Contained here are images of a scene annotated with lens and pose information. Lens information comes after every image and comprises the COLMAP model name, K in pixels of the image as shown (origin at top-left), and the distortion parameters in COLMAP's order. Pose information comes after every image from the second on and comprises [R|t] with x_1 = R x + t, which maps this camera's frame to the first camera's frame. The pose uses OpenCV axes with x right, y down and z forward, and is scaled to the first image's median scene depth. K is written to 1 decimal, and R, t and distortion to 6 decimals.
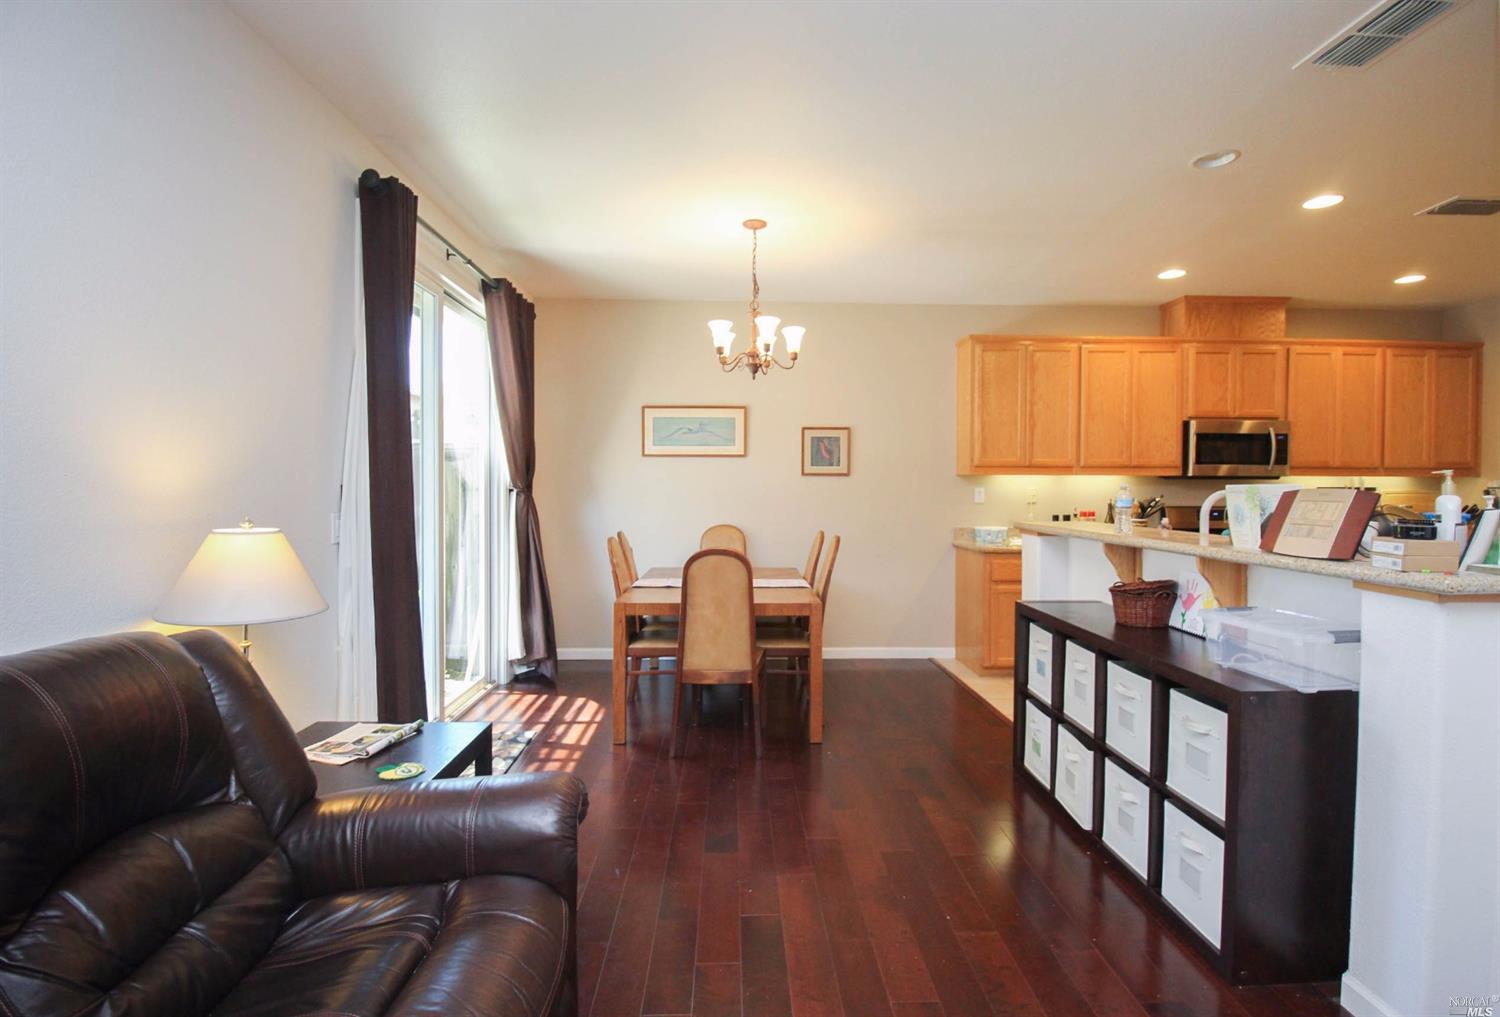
lens RADIAL K [[710.5, 0, 752.1], [0, 710.5, 492.0], [0, 0, 1]] dist [0.002288, -0.018823]
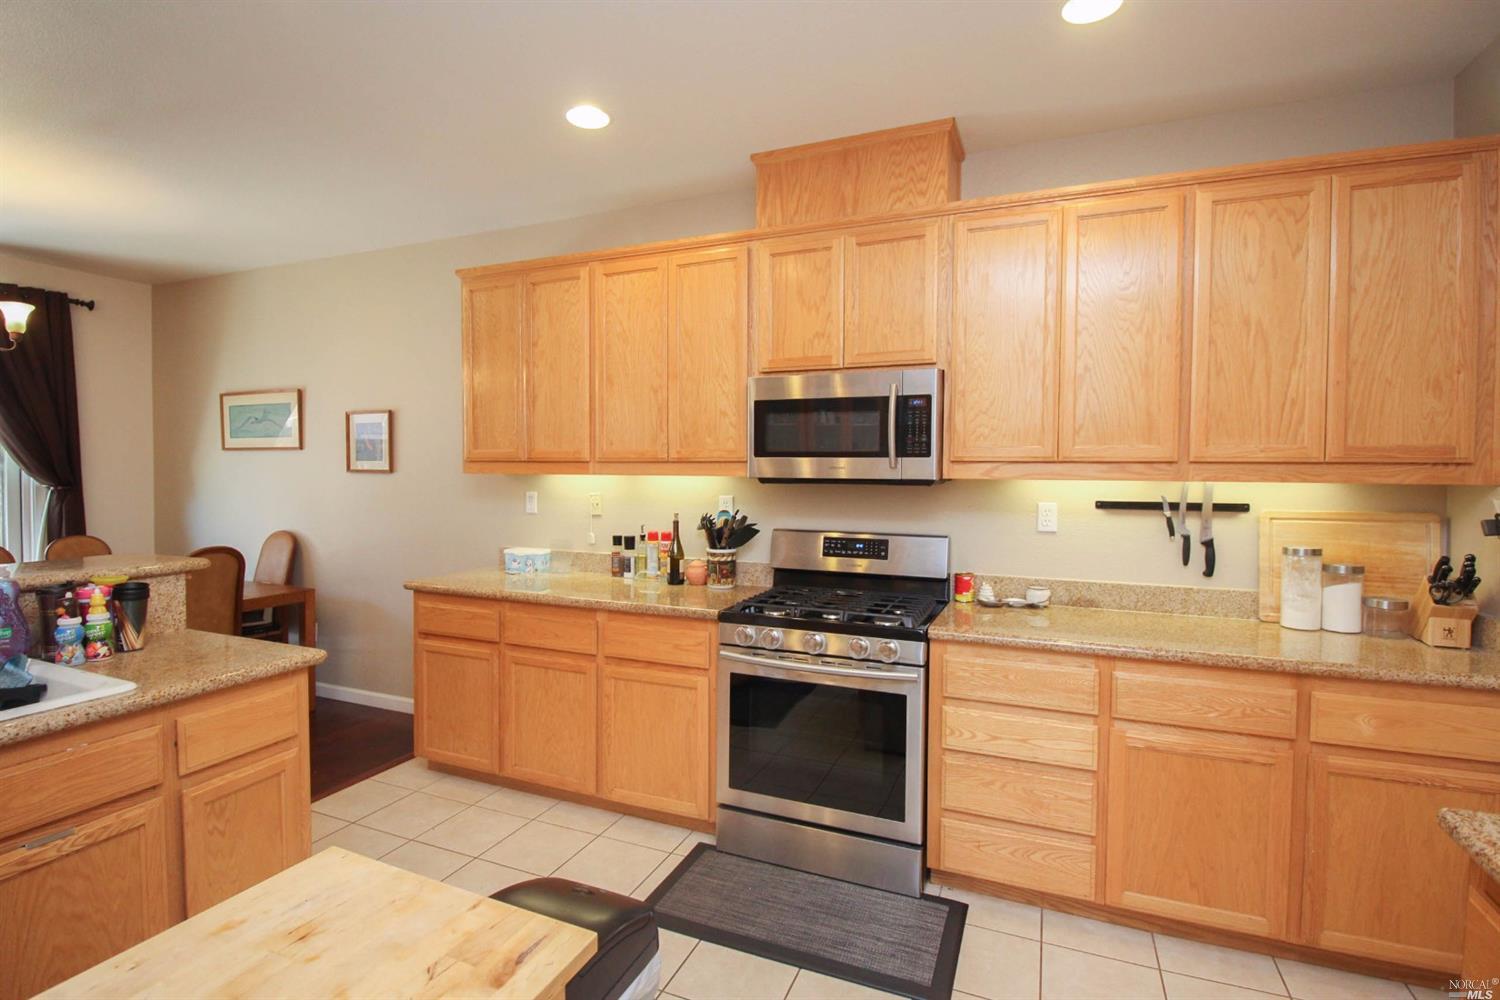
lens RADIAL K [[718.3, 0, 743.5], [0, 718.3, 489.3], [0, 0, 1]] dist [-0.000113, -0.015819]
pose [[0.908219, 0.014629, -0.418240, 0.844674], [-0.006331, 0.999755, 0.021222, -0.025689], [0.418448, -0.016626, 0.908088, 0.479739]]
